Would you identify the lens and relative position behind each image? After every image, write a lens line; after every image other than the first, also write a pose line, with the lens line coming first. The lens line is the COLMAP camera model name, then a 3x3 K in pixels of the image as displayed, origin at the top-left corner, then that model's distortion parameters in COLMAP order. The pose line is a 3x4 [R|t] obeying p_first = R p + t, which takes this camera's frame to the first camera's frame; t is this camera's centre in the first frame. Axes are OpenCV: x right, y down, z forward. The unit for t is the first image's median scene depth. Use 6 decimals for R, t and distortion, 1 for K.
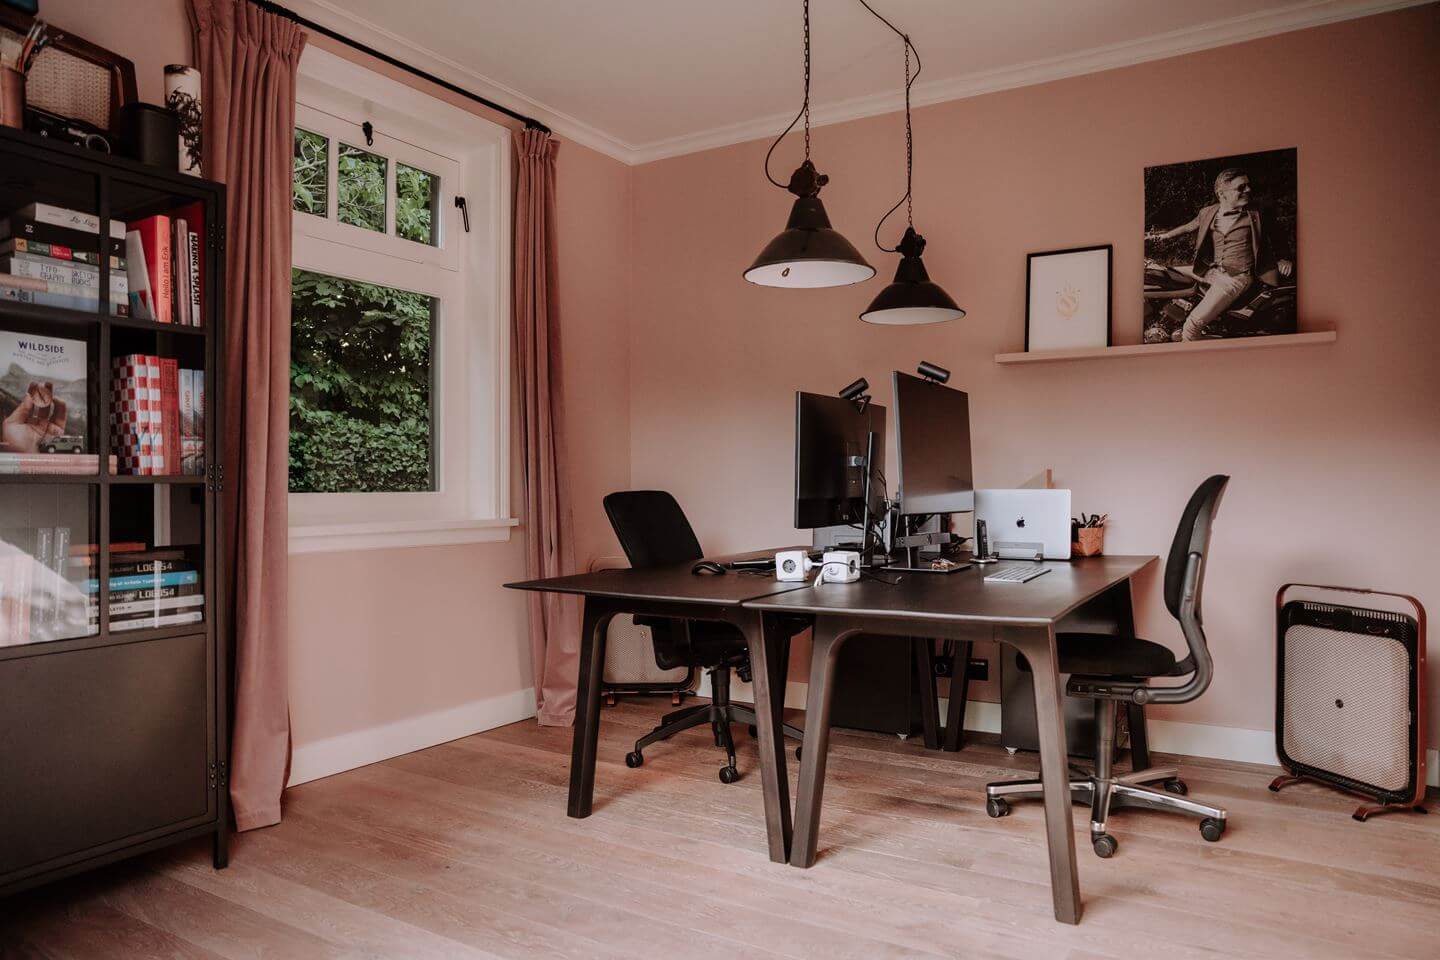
lens RADIAL K [[1016.6, 0, 720.0], [0, 1016.6, 480.0], [0, 0, 1]] dist [0.000019, 0.000260]
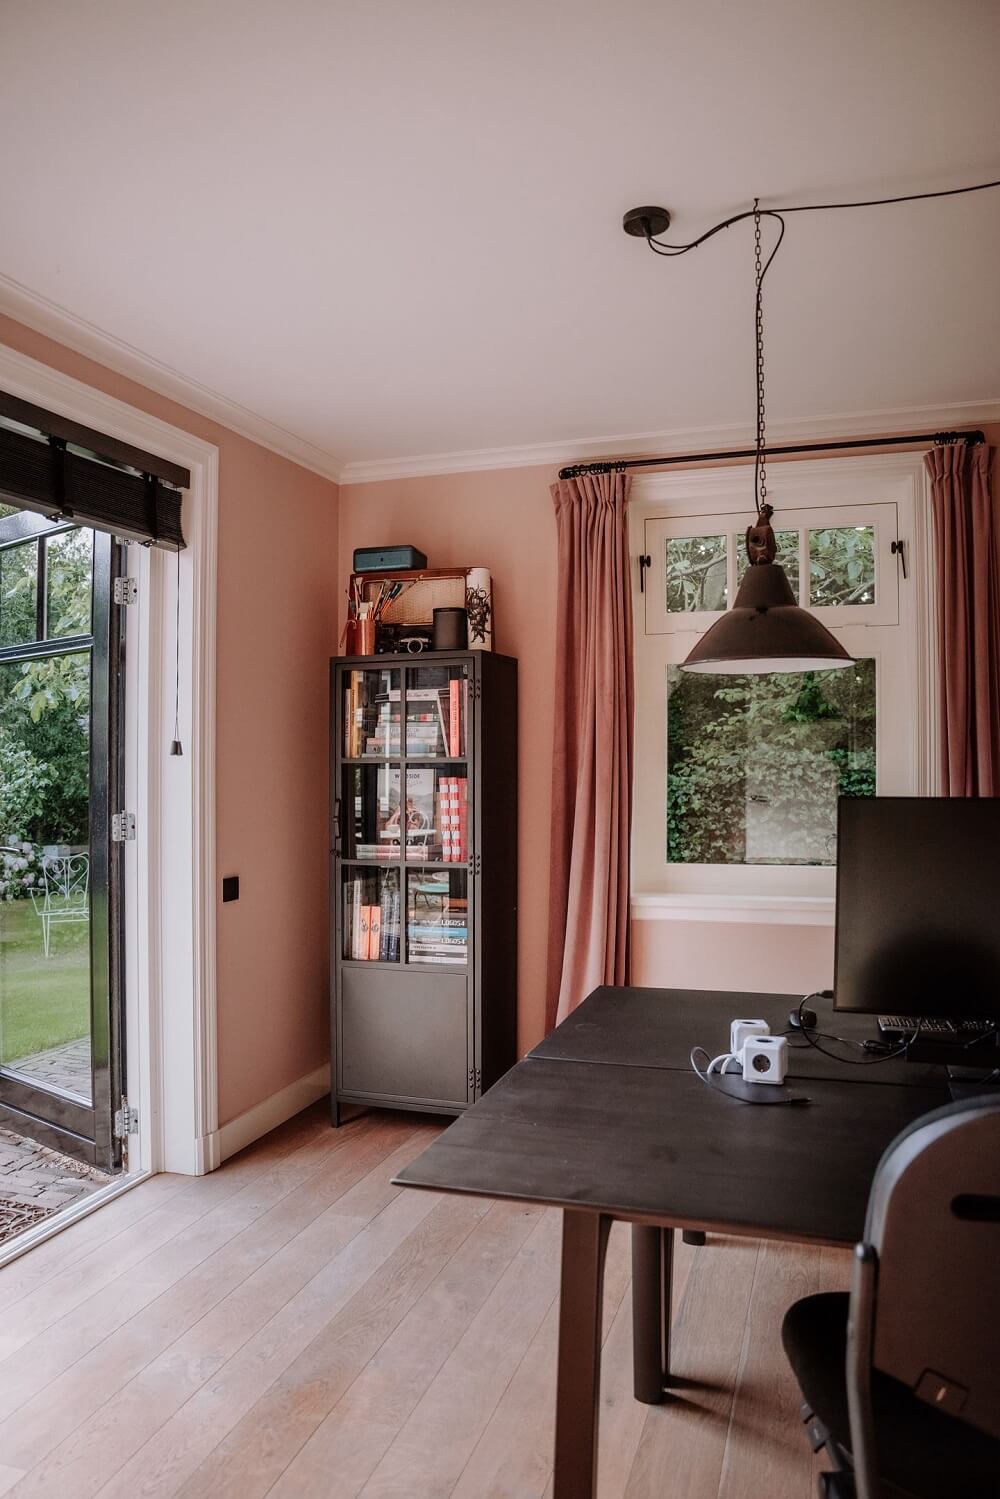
lens RADIAL K [[1030.7, 0, 500.0], [0, 1030.7, 749.5], [0, 0, 1]] dist [-0.094009, 0.000764]
pose [[0.247853, -0.002082, -0.968795, 0.859389], [0.015641, 0.999876, 0.001852, -0.159371], [0.968671, -0.015612, 0.247855, 0.685384]]
